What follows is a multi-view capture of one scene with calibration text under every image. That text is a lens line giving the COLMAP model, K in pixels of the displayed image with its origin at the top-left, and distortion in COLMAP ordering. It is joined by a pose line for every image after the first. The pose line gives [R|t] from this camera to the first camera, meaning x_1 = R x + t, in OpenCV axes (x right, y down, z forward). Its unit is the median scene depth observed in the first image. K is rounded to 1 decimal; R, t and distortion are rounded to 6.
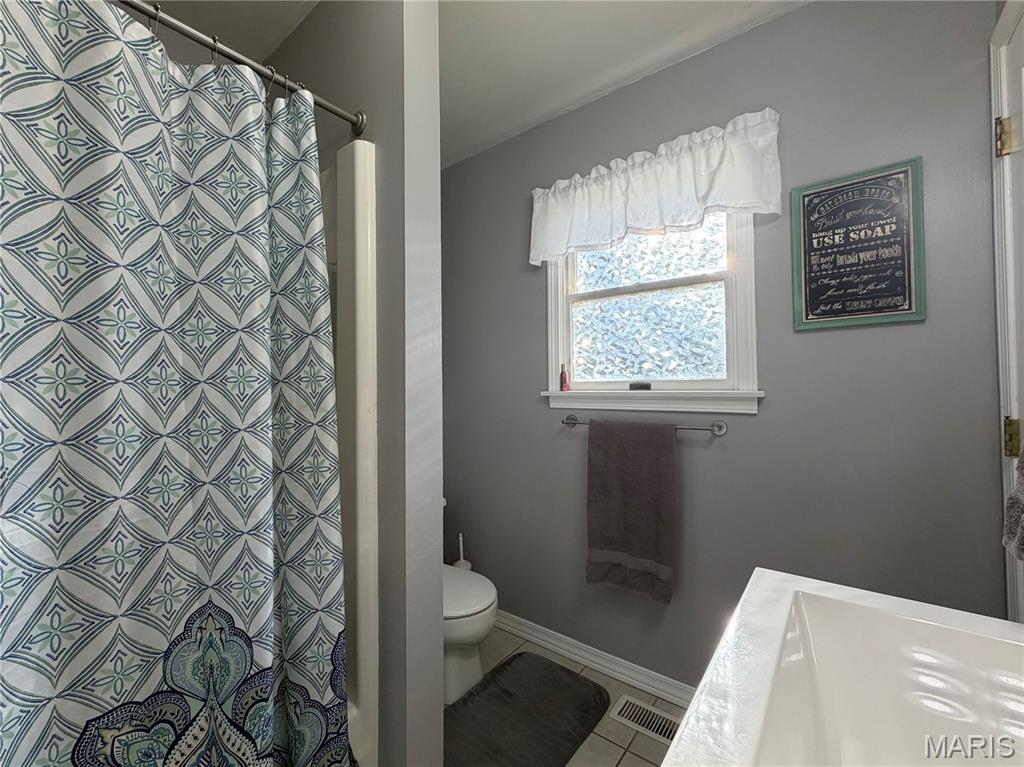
lens RADIAL K [[412.6, 0, 518.1], [0, 412.6, 384.8], [0, 0, 1]] dist [0.000382, 0.000121]
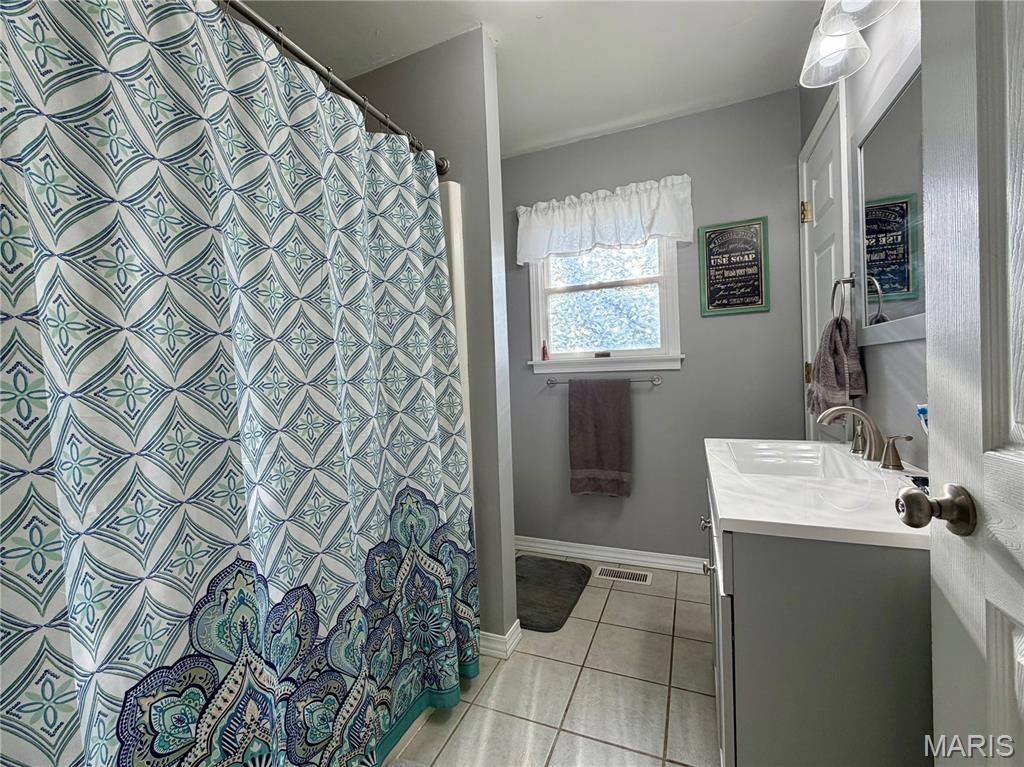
lens RADIAL K [[412.6, 0, 509.2], [0, 412.6, 382.3], [0, 0, 1]] dist [0.000382, 0.000121]
pose [[0.968317, -0.033053, 0.247528, -0.447868], [0.025679, 0.999127, 0.032962, 0.052473], [-0.248402, -0.025561, 0.968320, -0.365797]]
